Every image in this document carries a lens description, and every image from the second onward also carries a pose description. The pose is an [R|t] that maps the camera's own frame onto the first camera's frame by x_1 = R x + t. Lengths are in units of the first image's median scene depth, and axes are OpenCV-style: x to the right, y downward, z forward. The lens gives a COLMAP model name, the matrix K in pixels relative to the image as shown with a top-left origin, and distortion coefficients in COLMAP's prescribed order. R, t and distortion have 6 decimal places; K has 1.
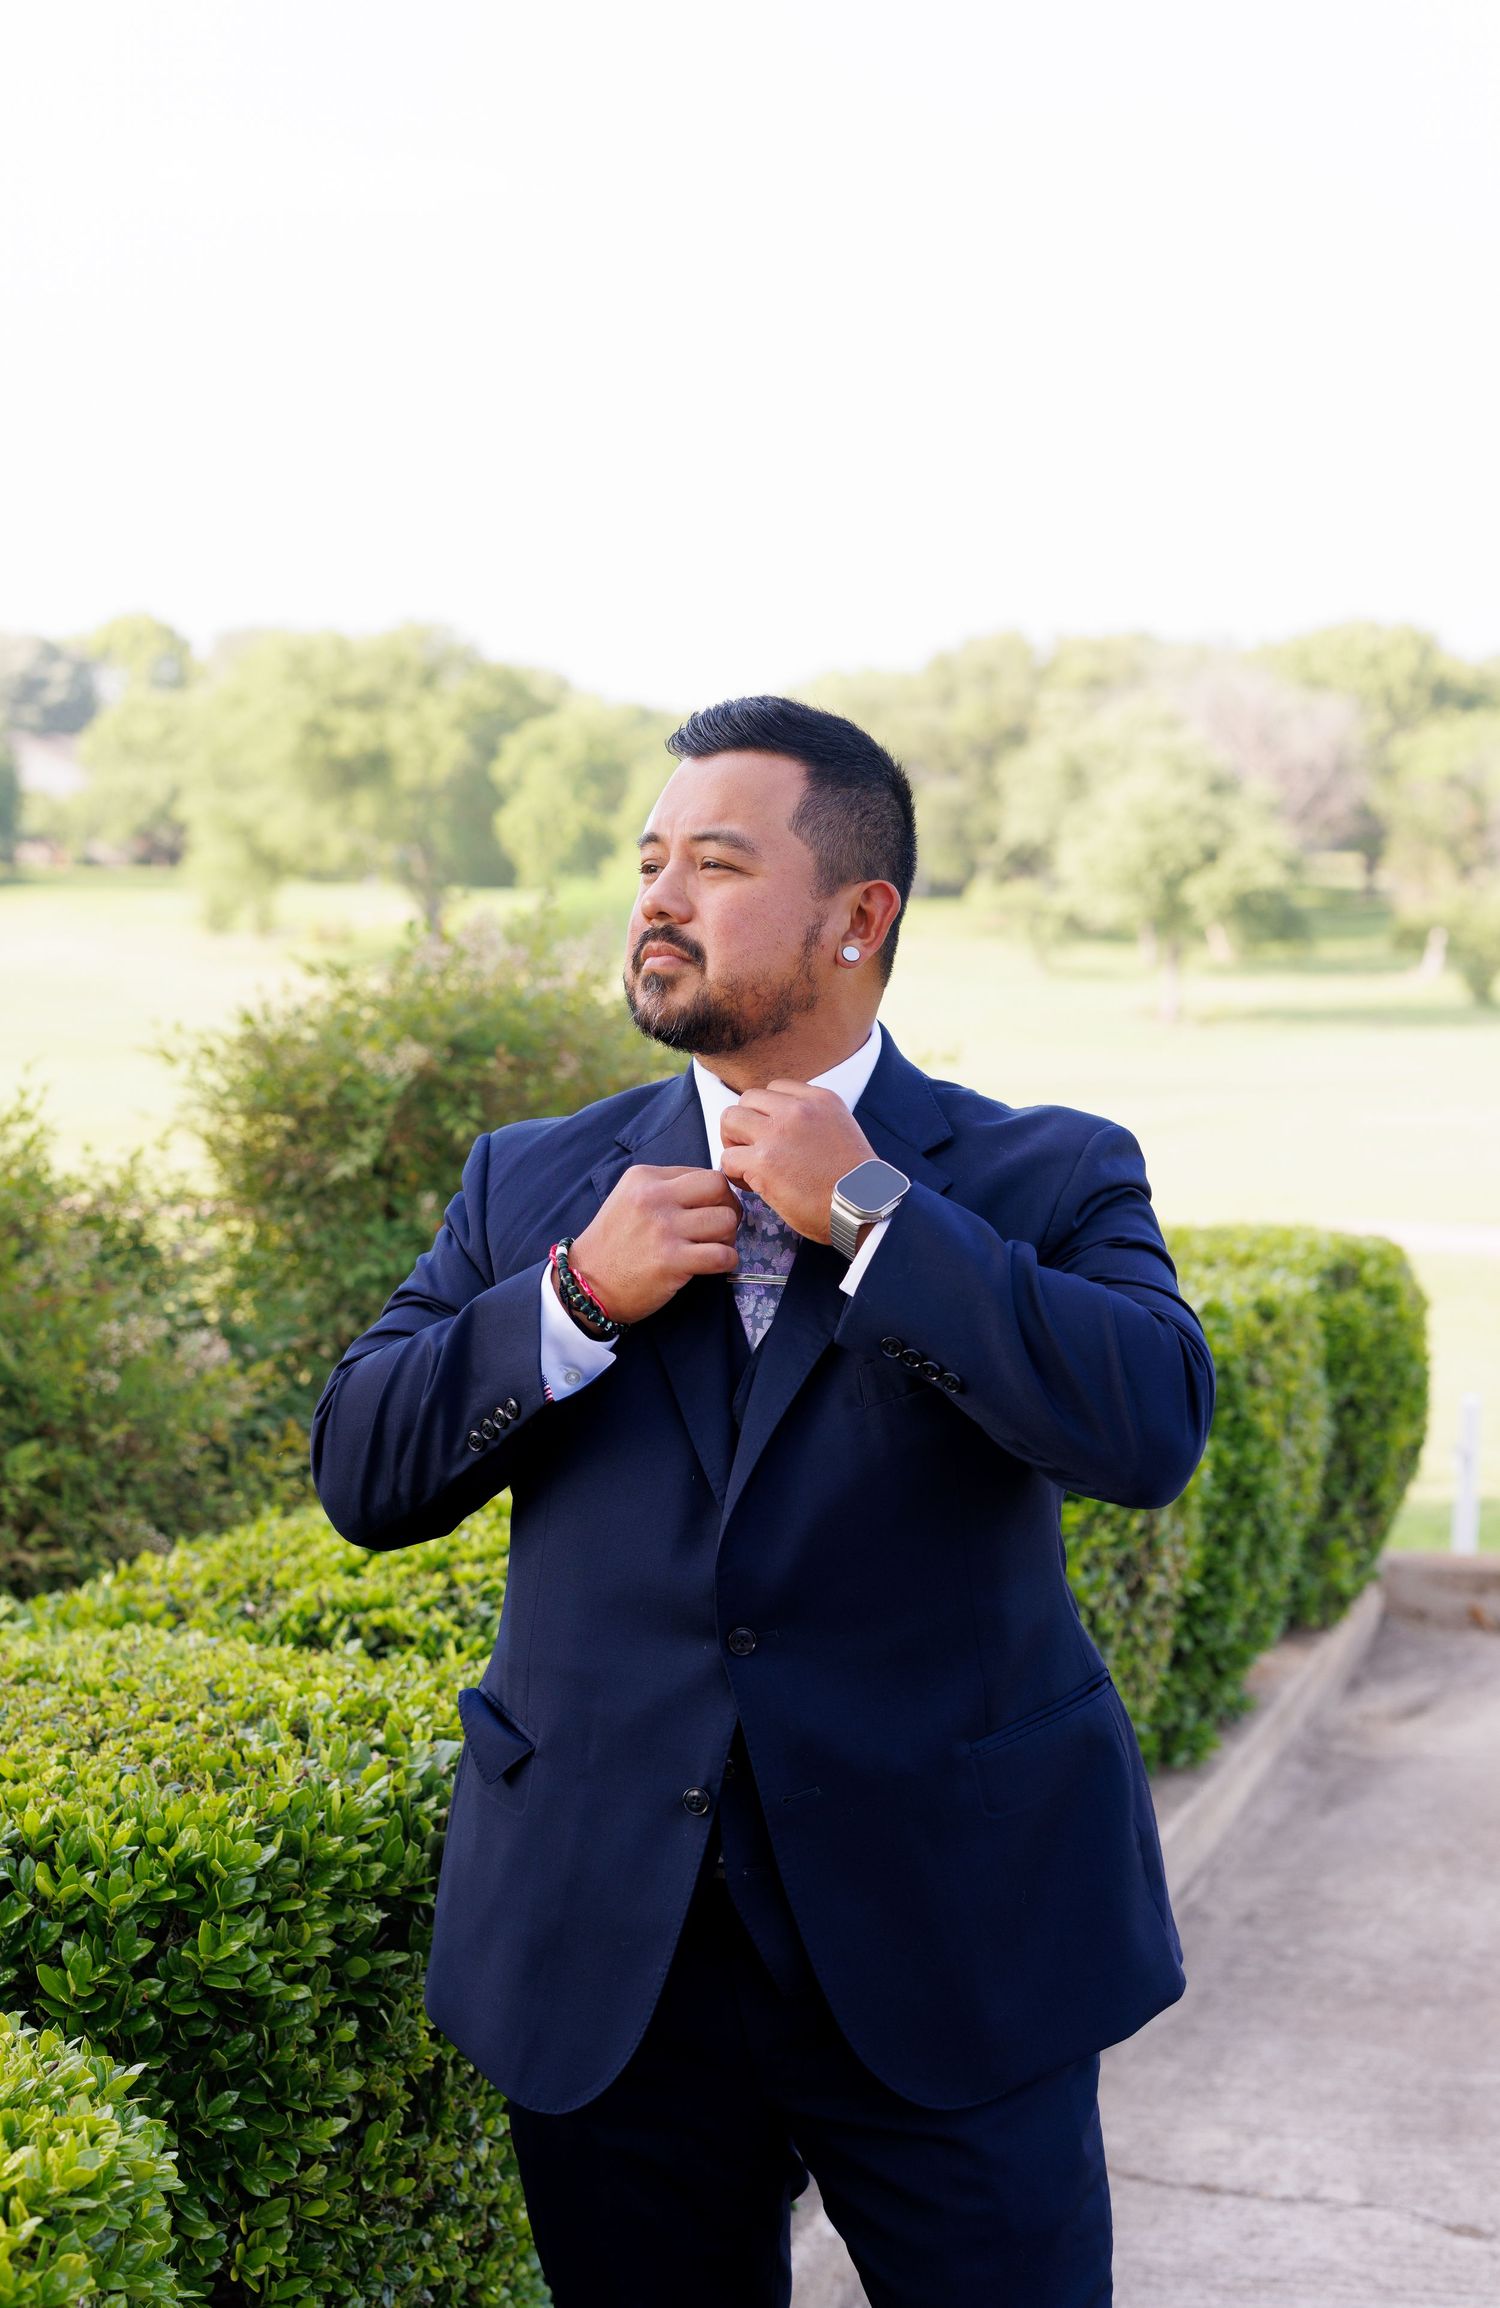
lens RADIAL K [[3399.5, 0, 601.3], [0, 3399.5, 1155.8], [0, 0, 1]] dist [0.056096, 0.000000]
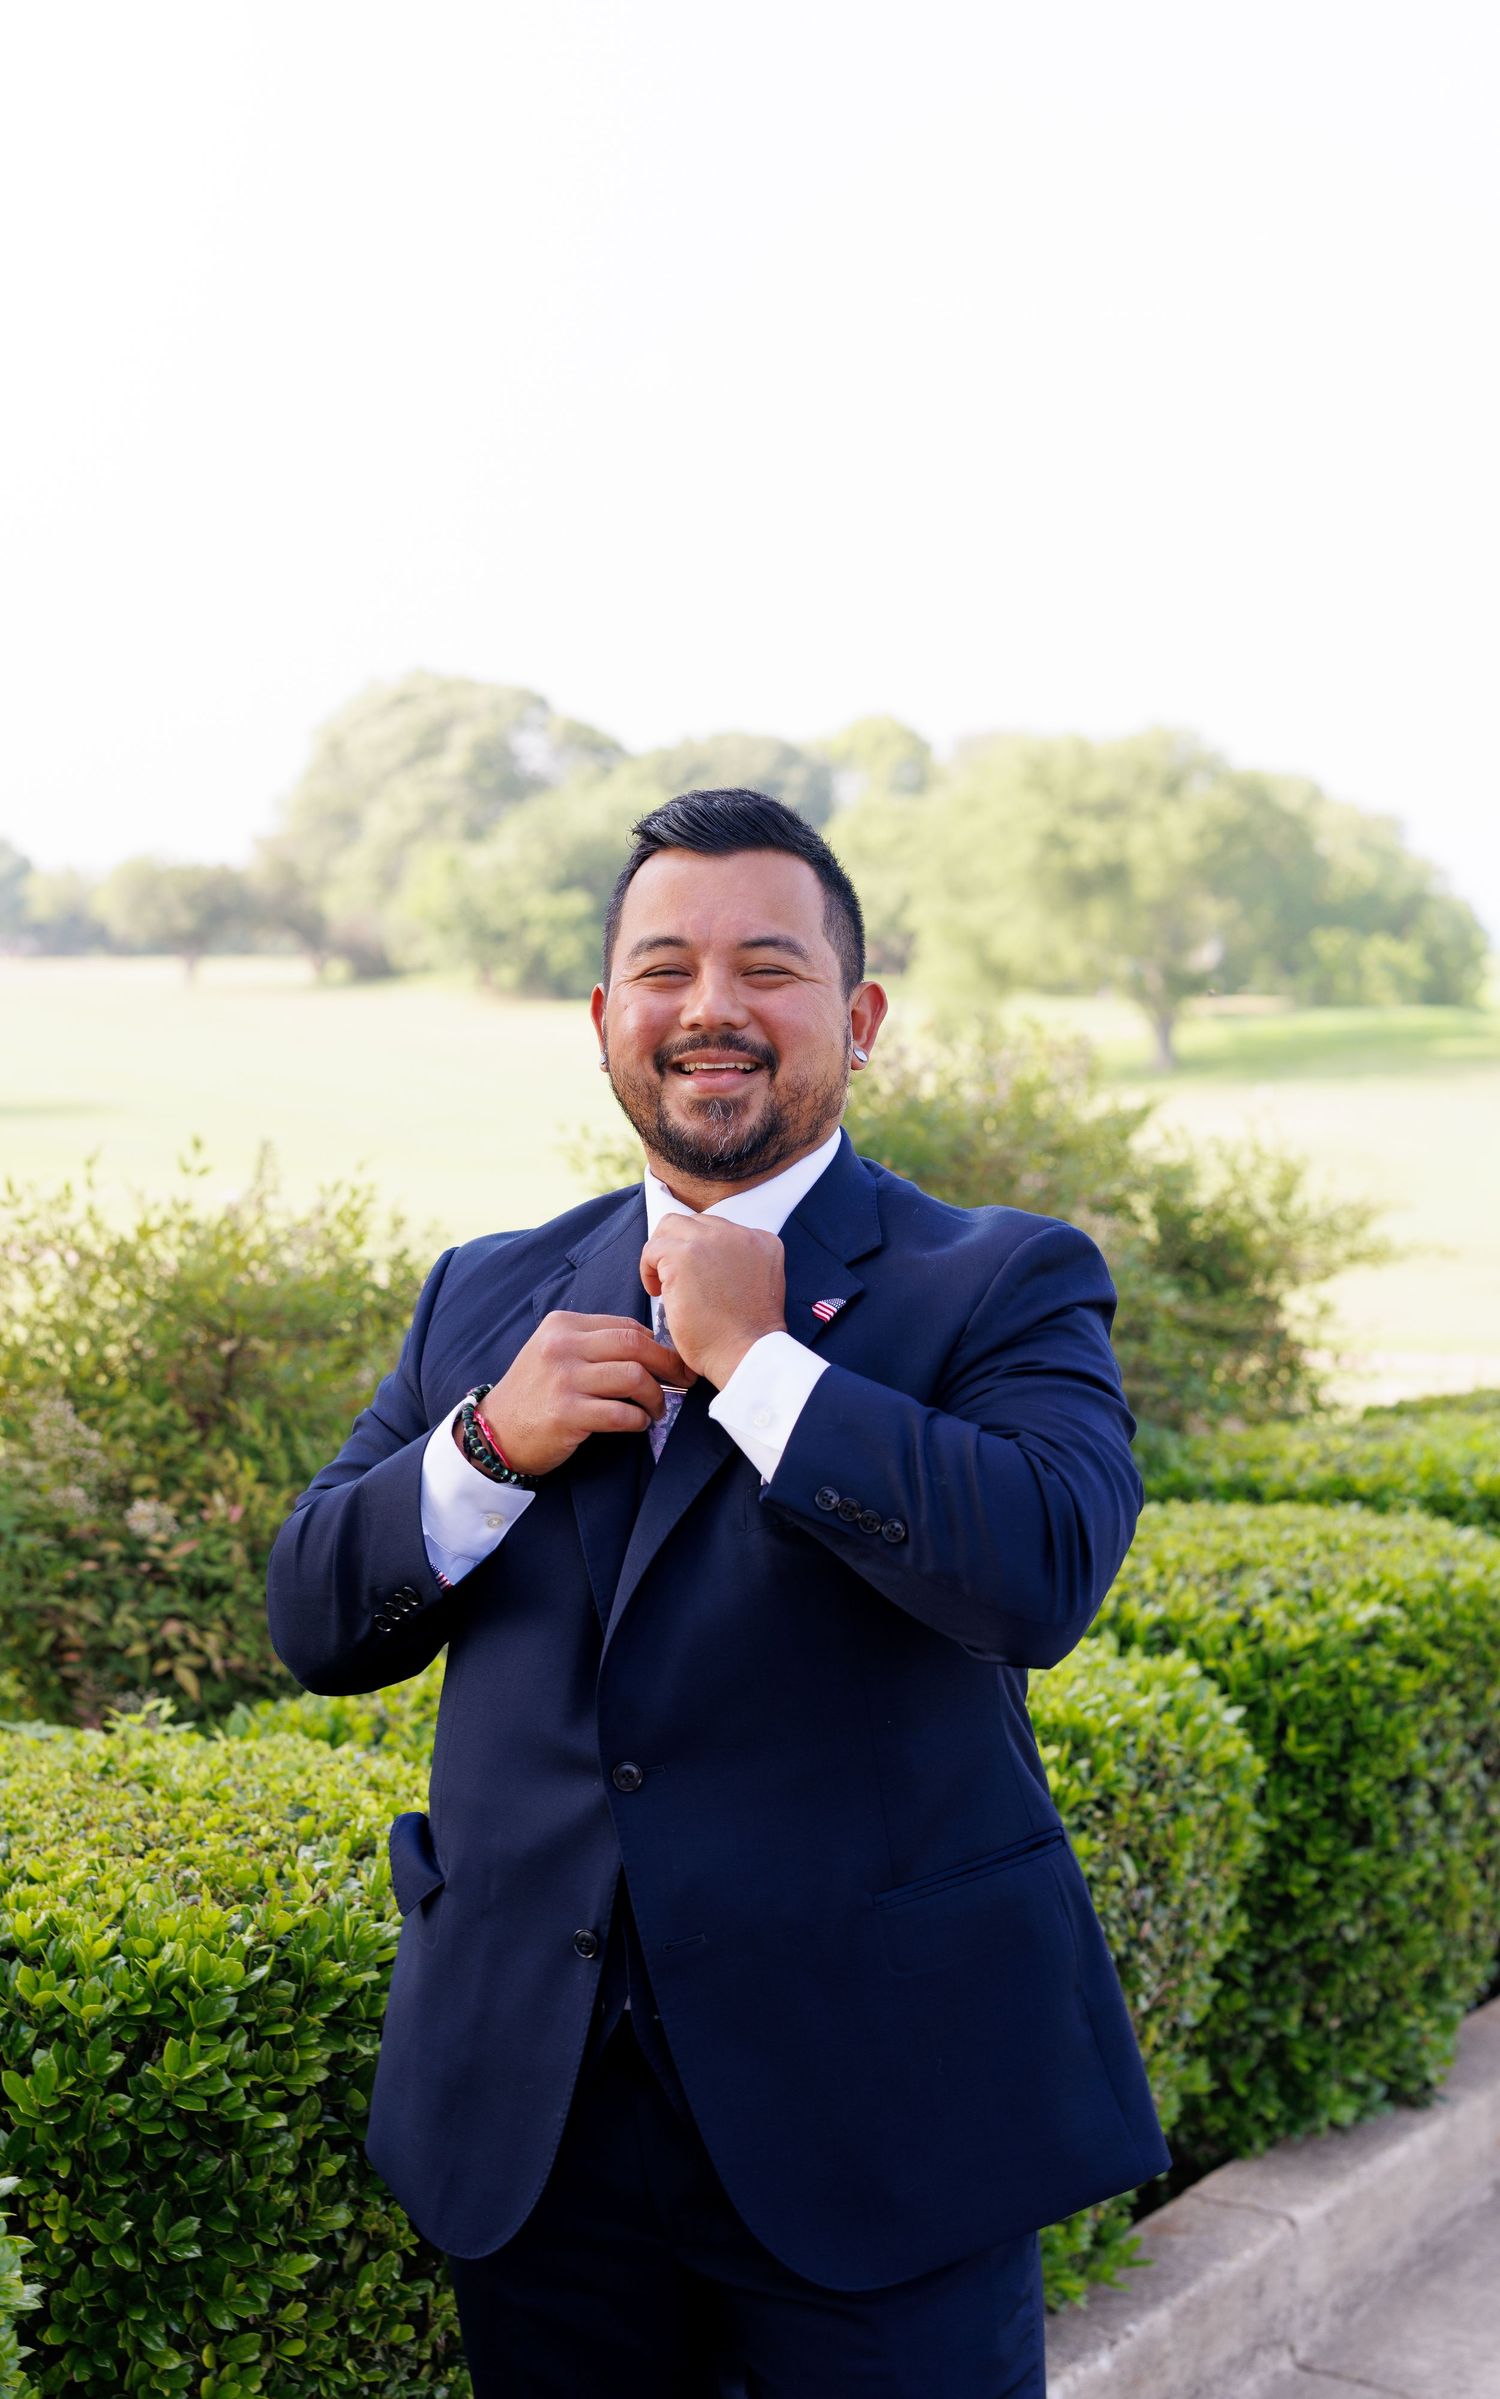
lens RADIAL K [[3536.0, 0, 754.6], [0, 3536.0, 1212.4], [0, 0, 1]] dist [0.057125, 0.000000]
pose [[0.985070, 0.033202, -0.168925, 0.116481], [-0.036437, 0.999206, -0.016088, 0.000188], [0.168257, 0.022003, 0.985498, 0.016458]]
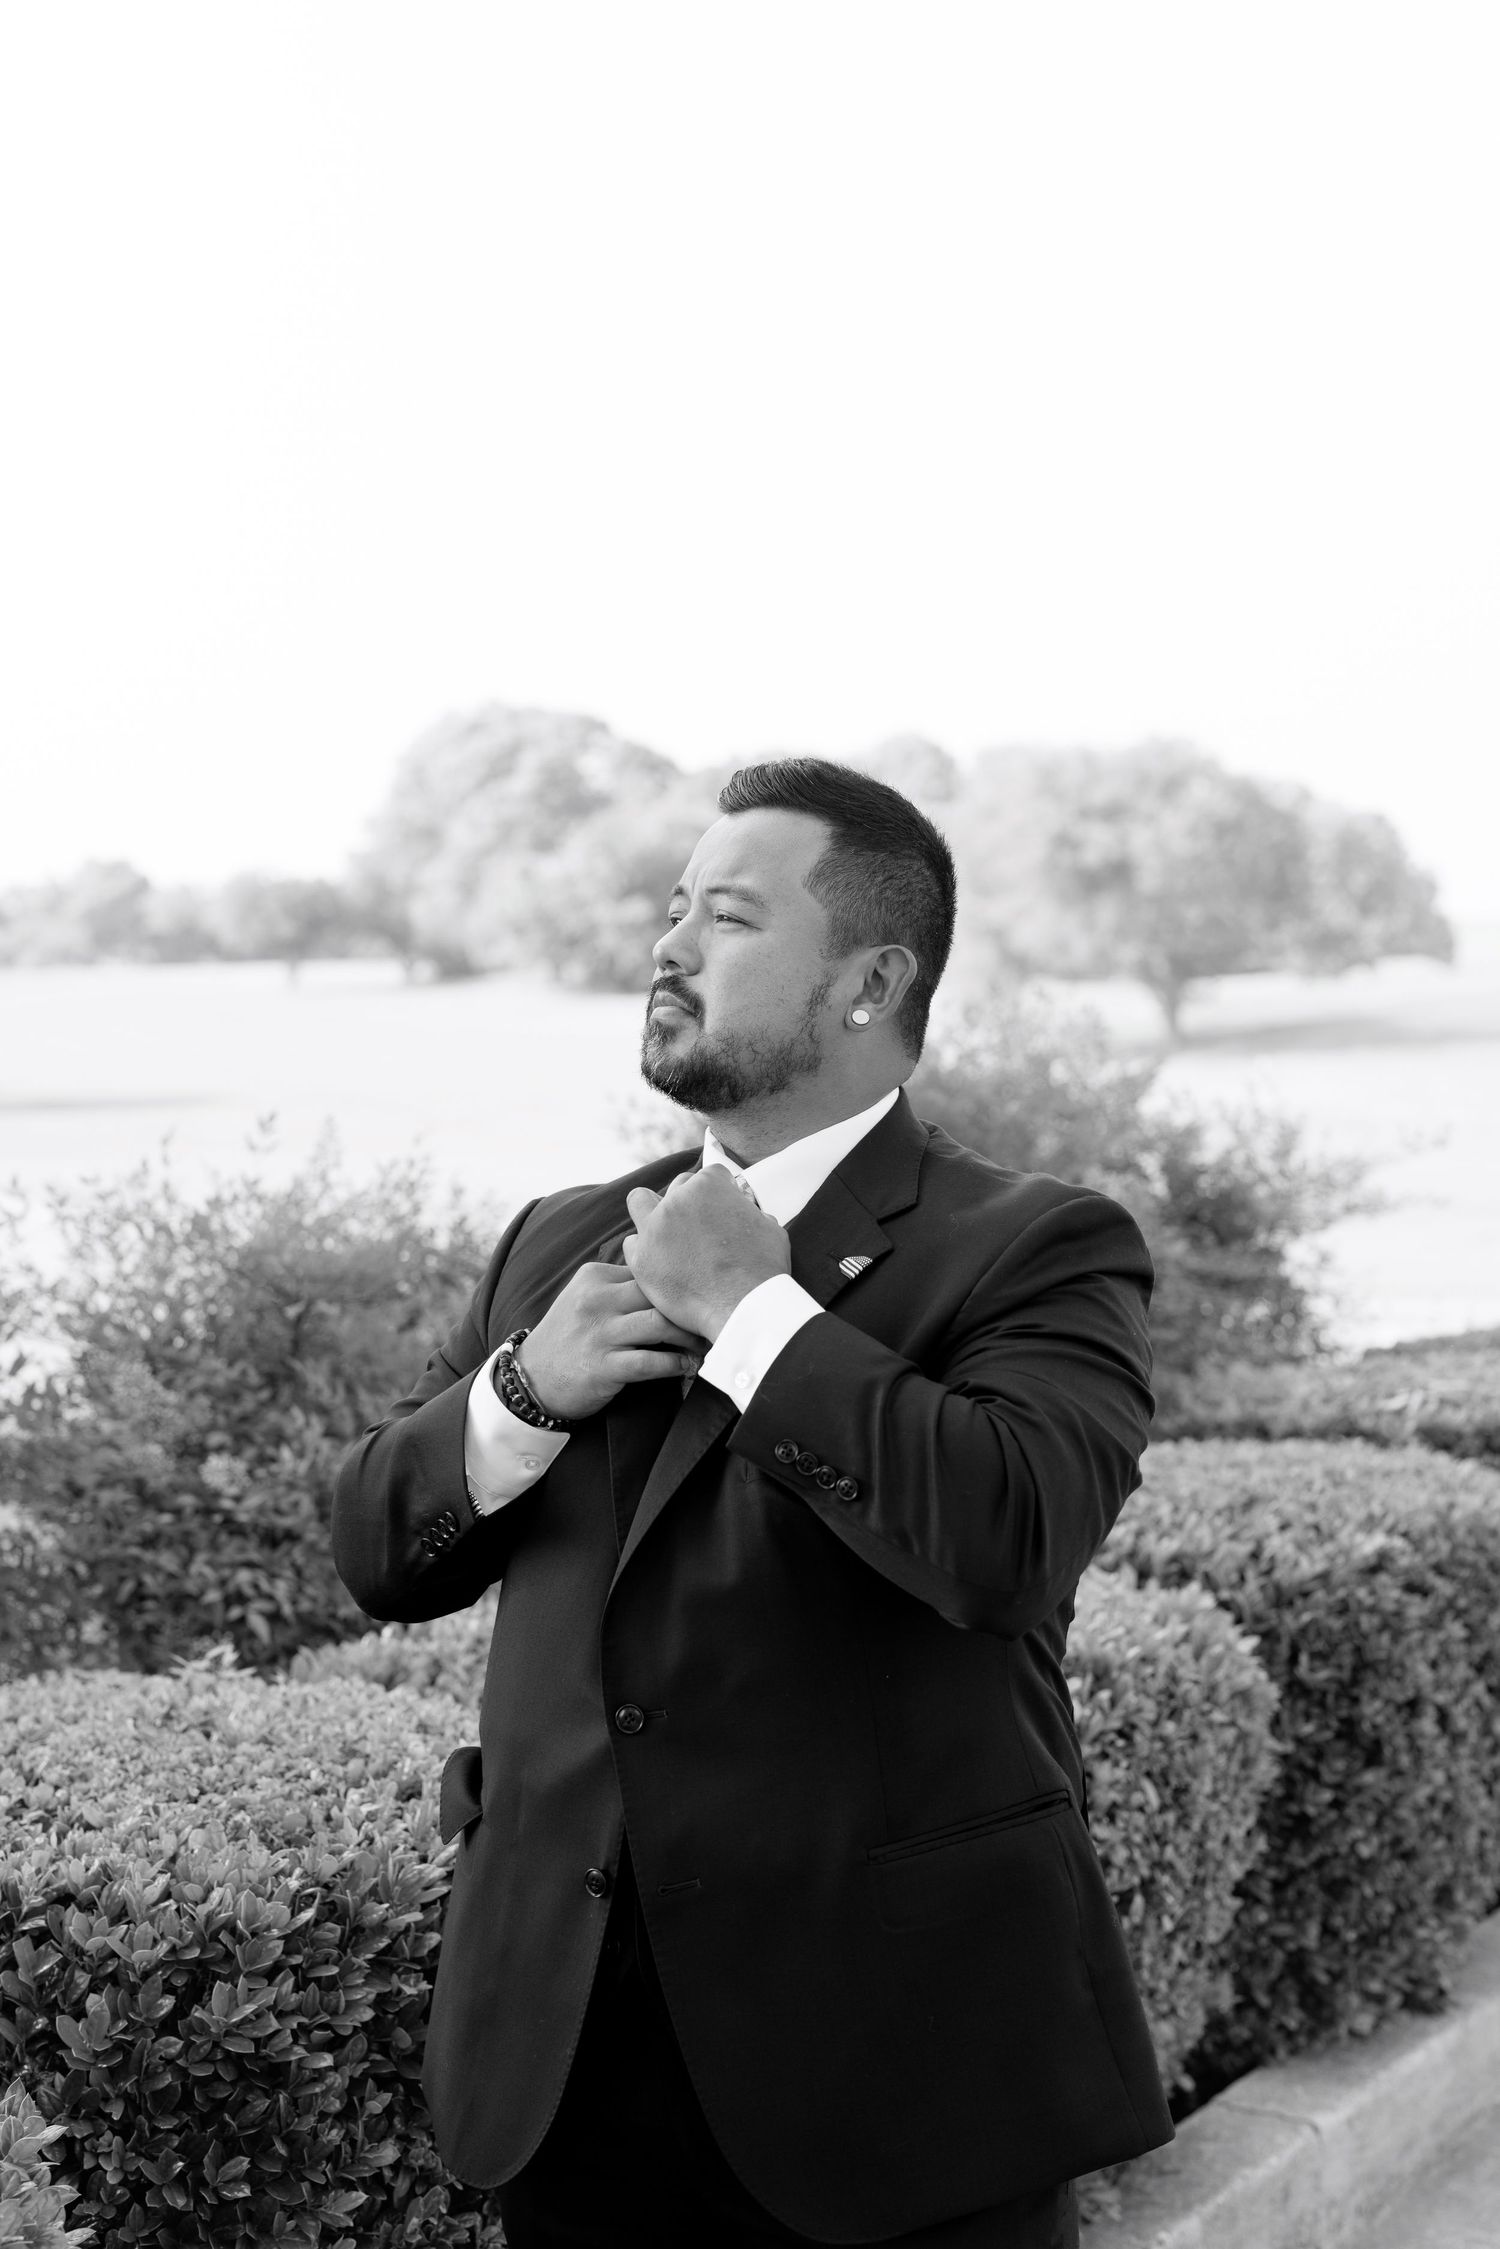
lens RADIAL K [[3188.7, 0, 728.3], [0, 3188.7, 1105.3], [0, 0, 1]] dist [0.048892, 0.000000]
pose [[0.981212, 0.010063, -0.192672, 0.115411], [-0.018086, 0.999039, -0.039931, 0.001791], [0.192085, 0.042666, 0.980450, 0.055960]]
